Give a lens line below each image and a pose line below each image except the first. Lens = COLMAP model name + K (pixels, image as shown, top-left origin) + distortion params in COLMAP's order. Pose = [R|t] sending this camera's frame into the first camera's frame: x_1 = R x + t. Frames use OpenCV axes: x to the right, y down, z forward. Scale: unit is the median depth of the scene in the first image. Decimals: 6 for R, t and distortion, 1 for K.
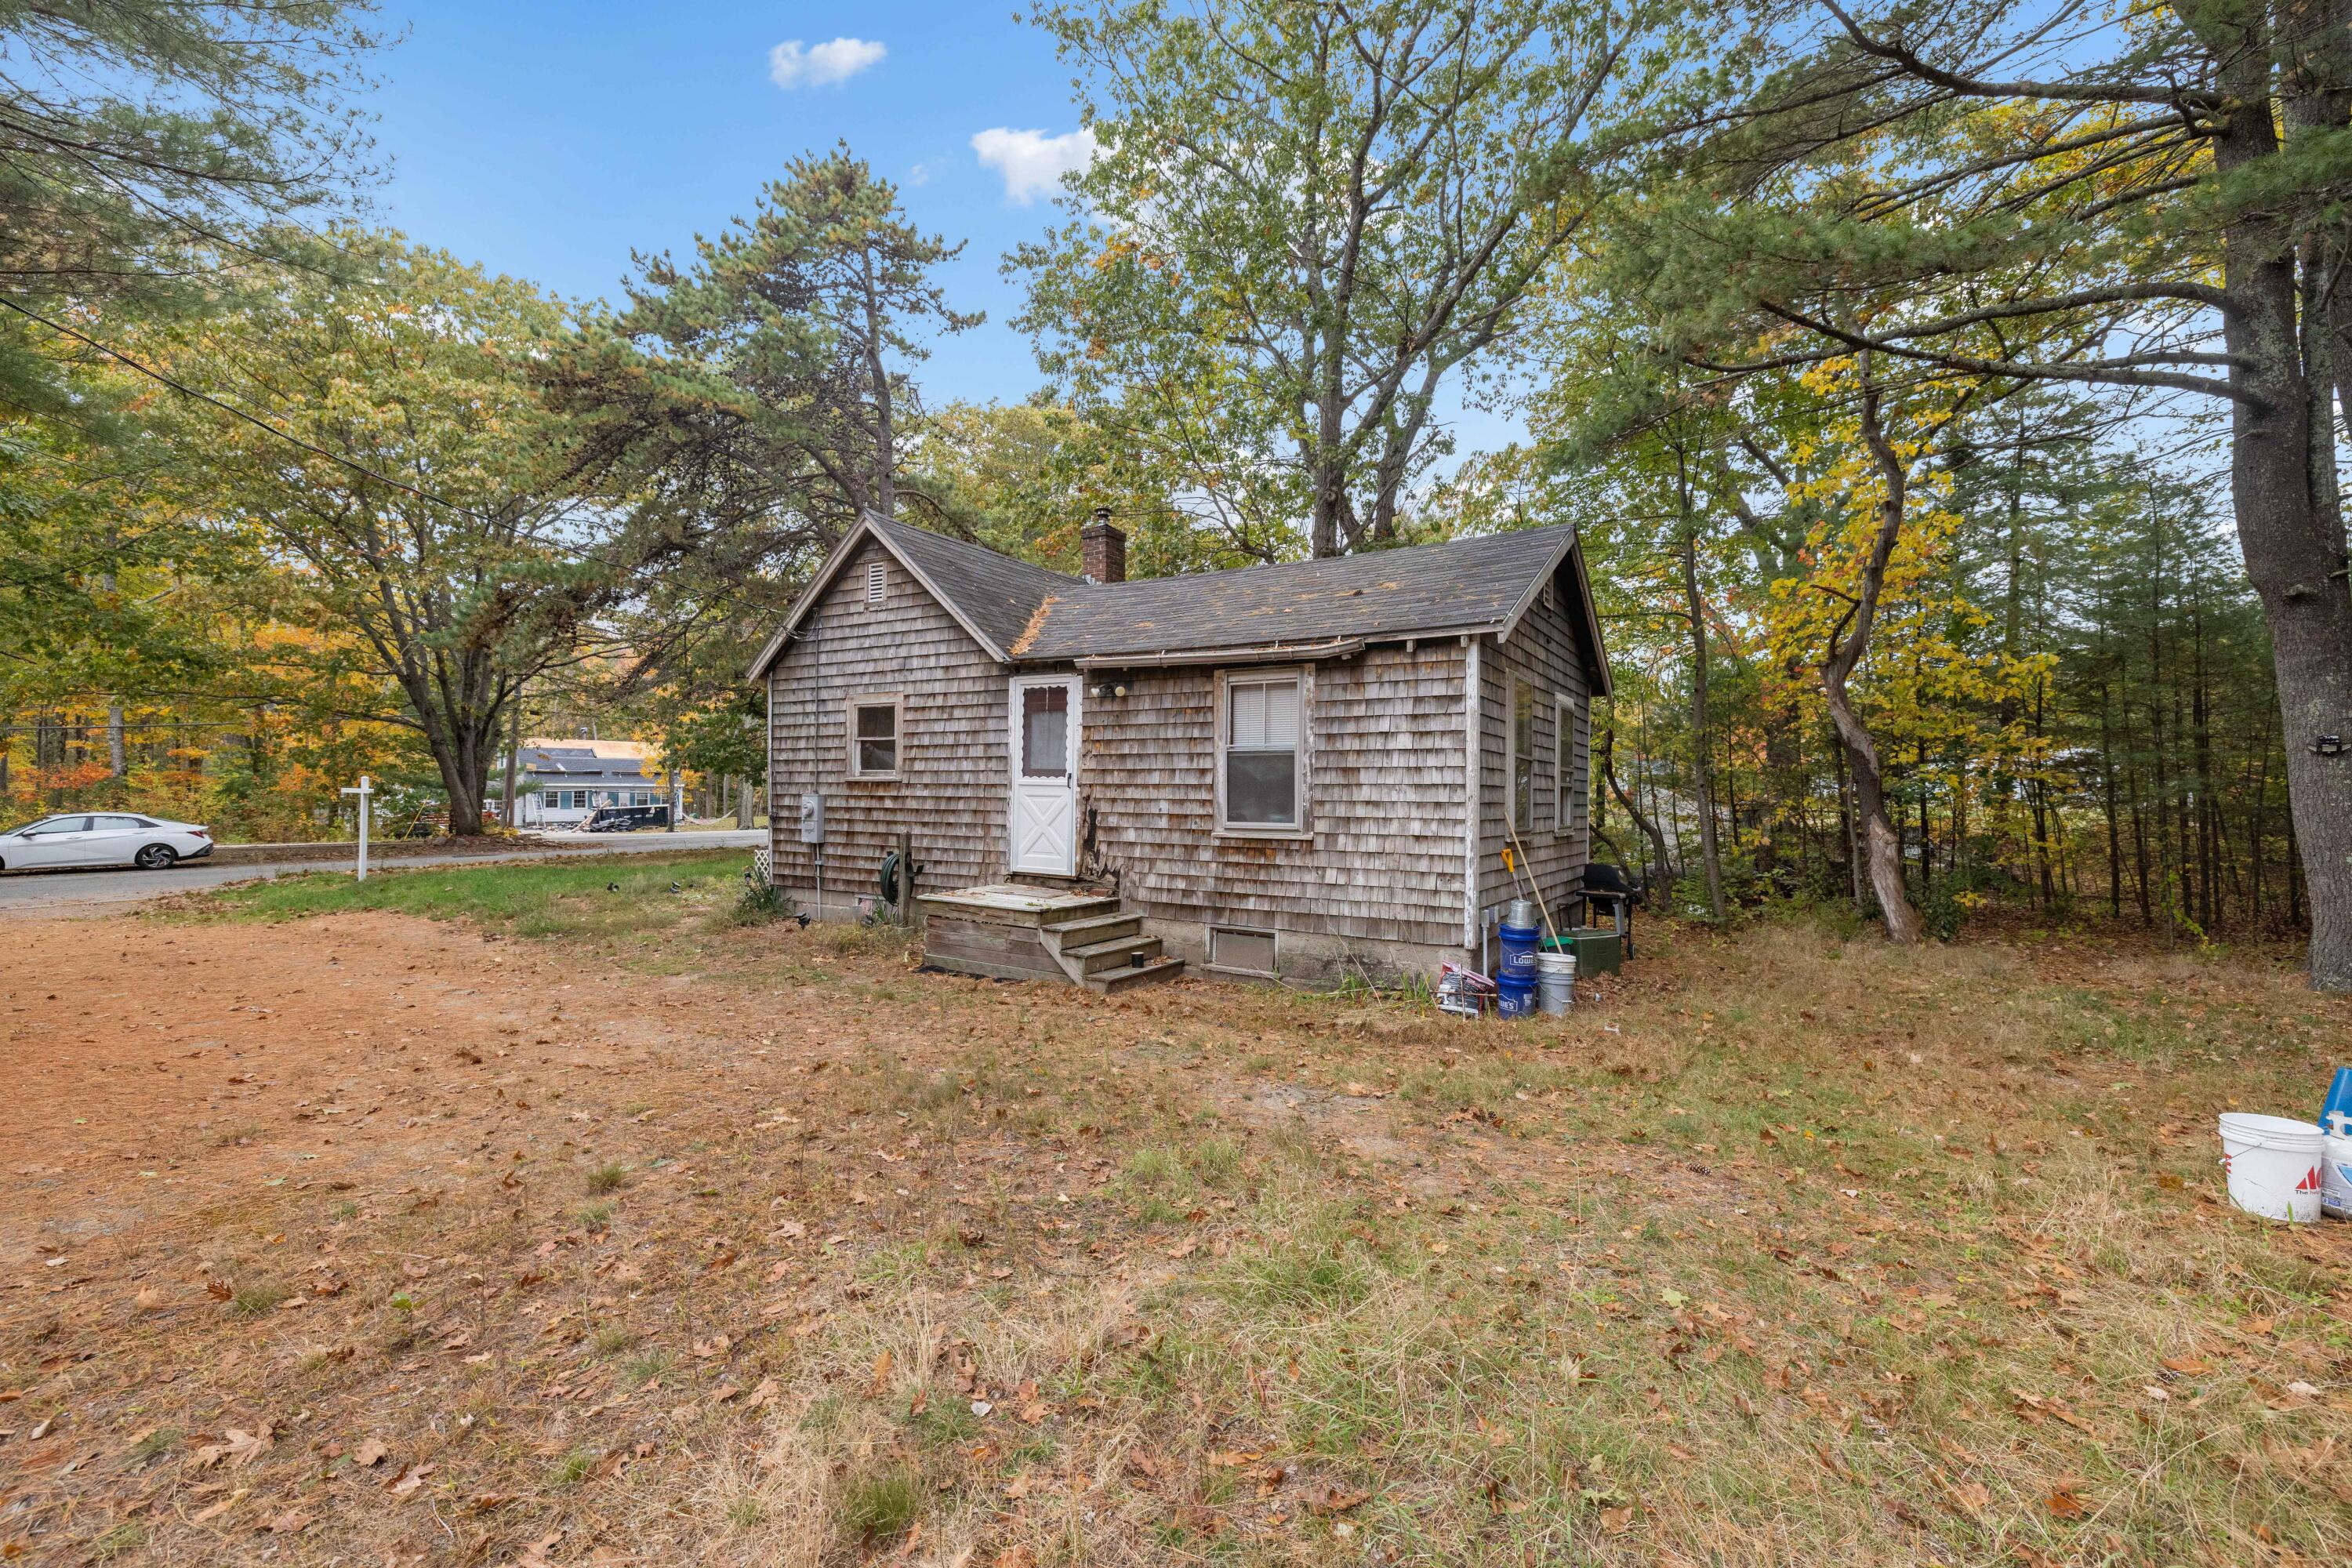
lens RADIAL K [[1013.9, 0, 1174.2], [0, 1013.9, 789.0], [0, 0, 1]] dist [-0.000552, -0.000210]
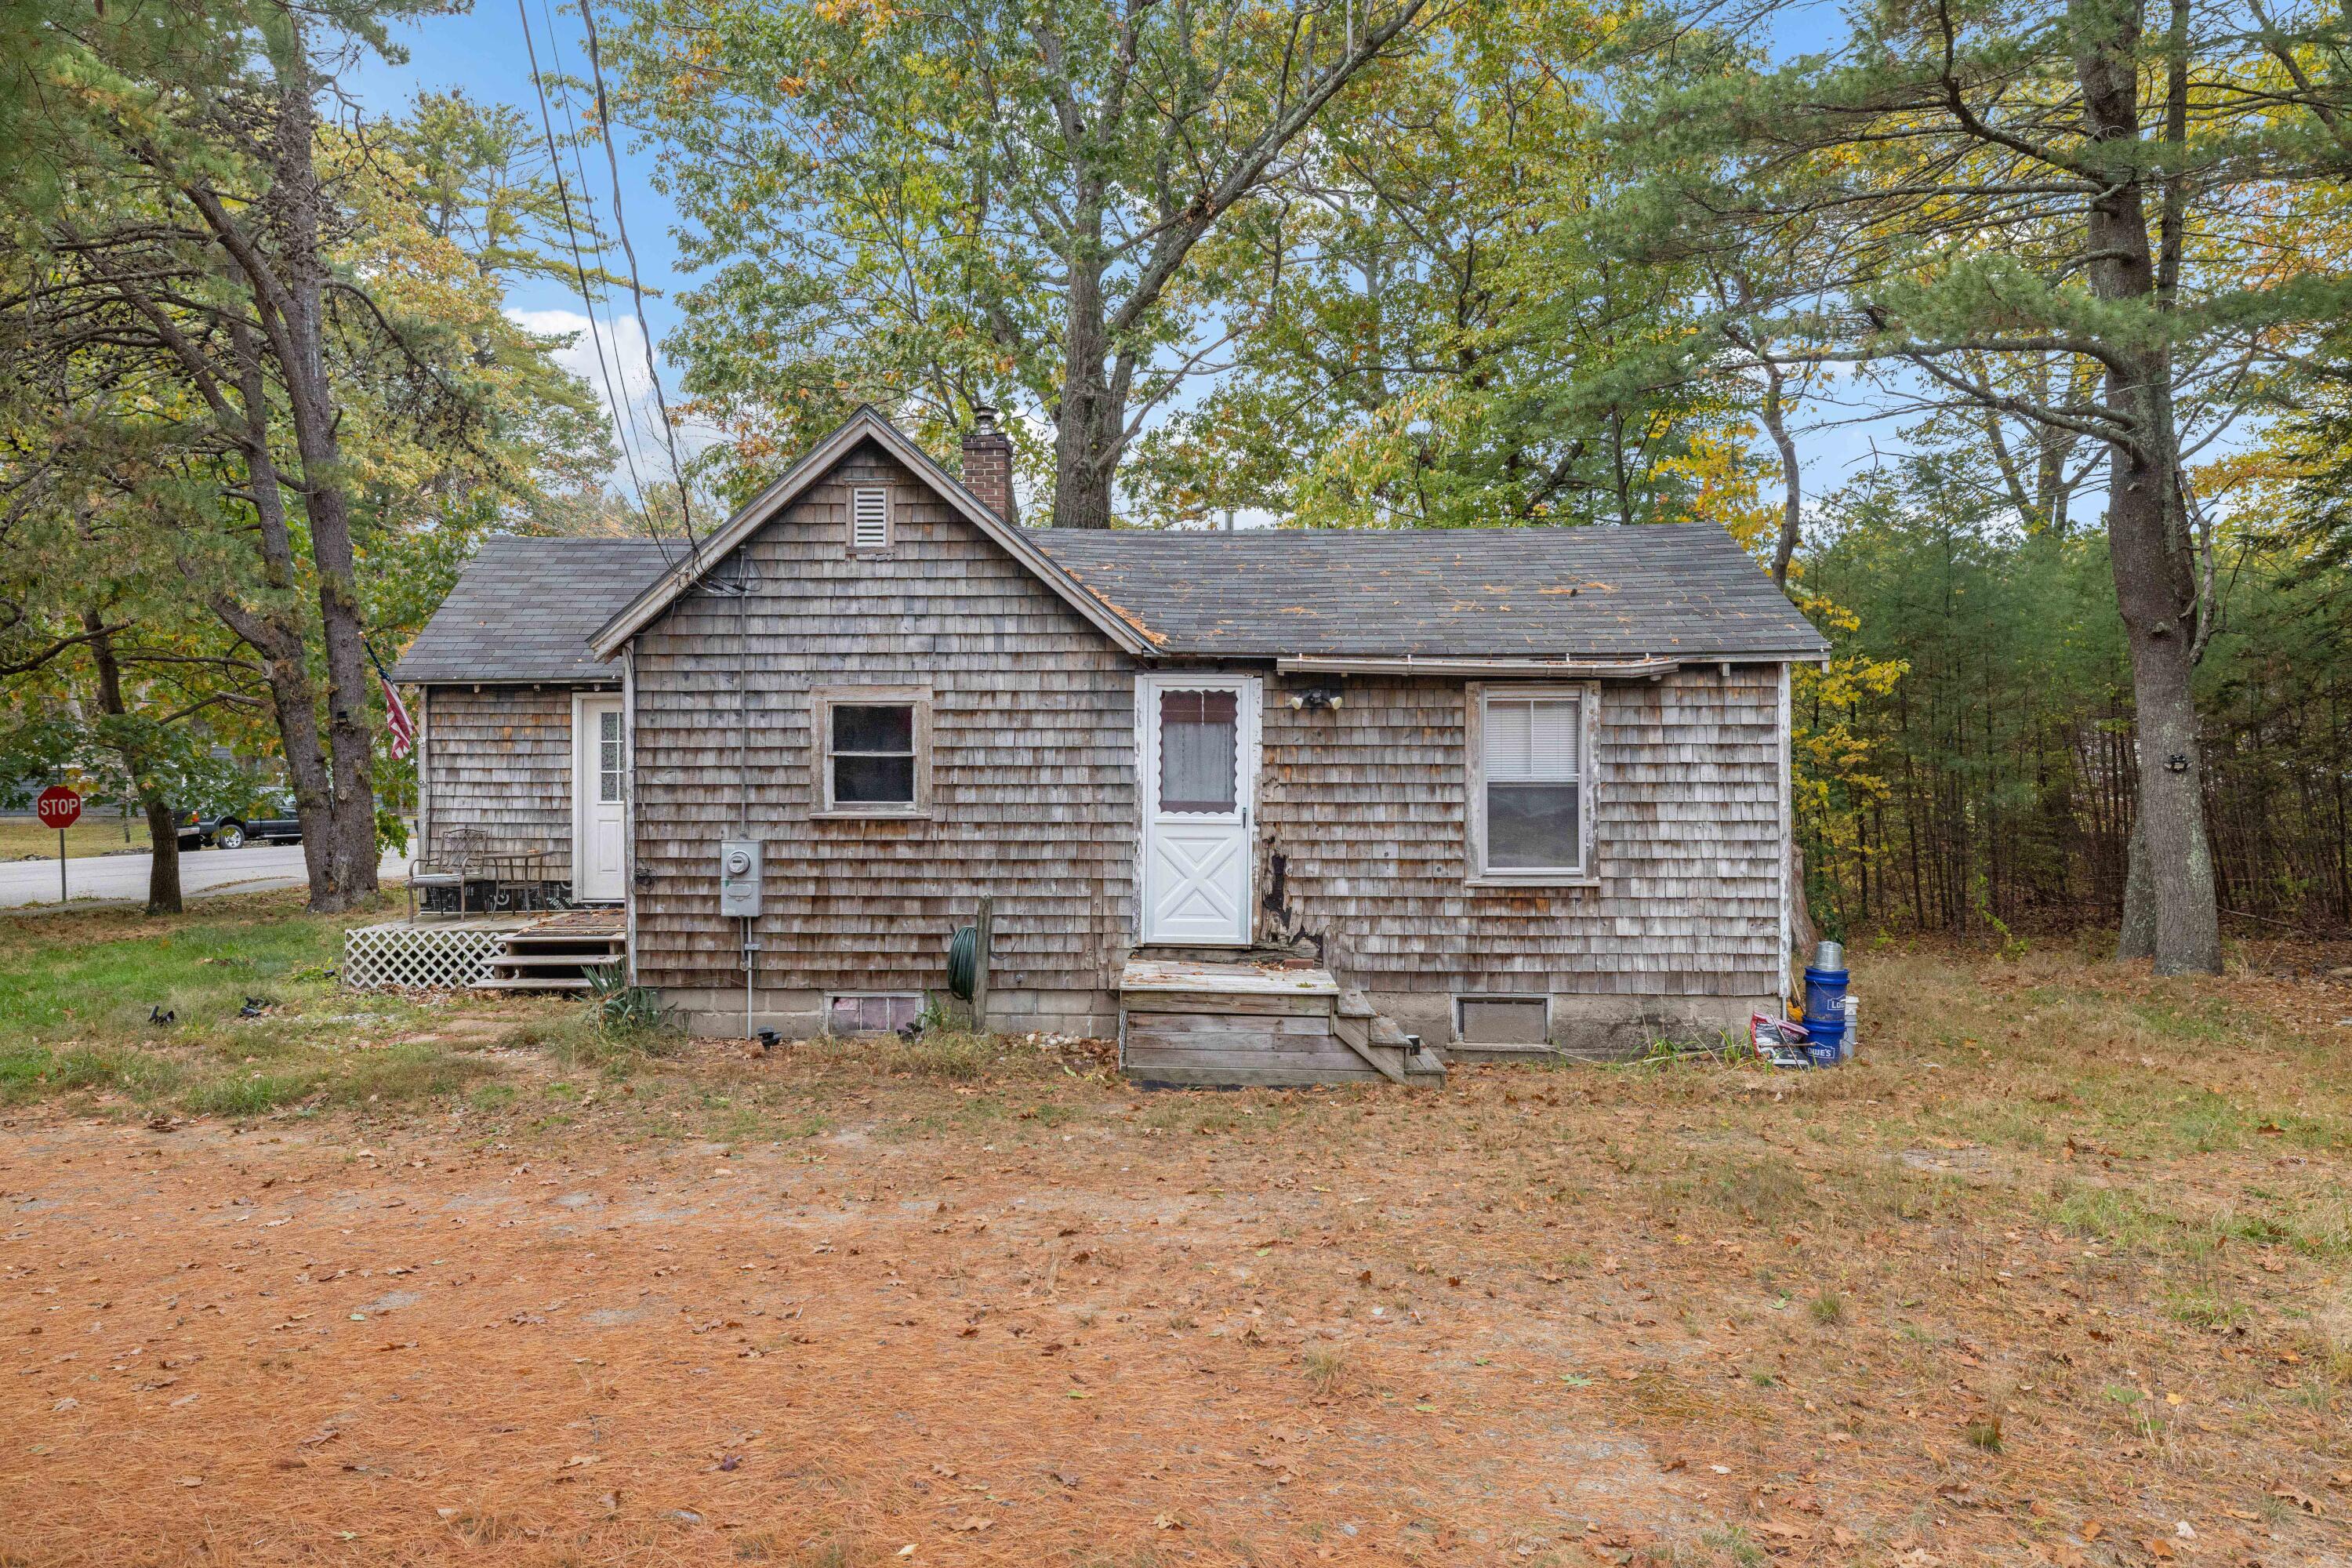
lens RADIAL K [[1550.2, 0, 1179.3], [0, 1550.2, 783.7], [0, 0, 1]] dist [-0.007657, 0.001306]
pose [[0.871265, -0.010577, 0.490700, -0.736378], [0.006452, 0.999928, 0.010099, -0.047027], [-0.490771, -0.005633, 0.871270, 0.026008]]
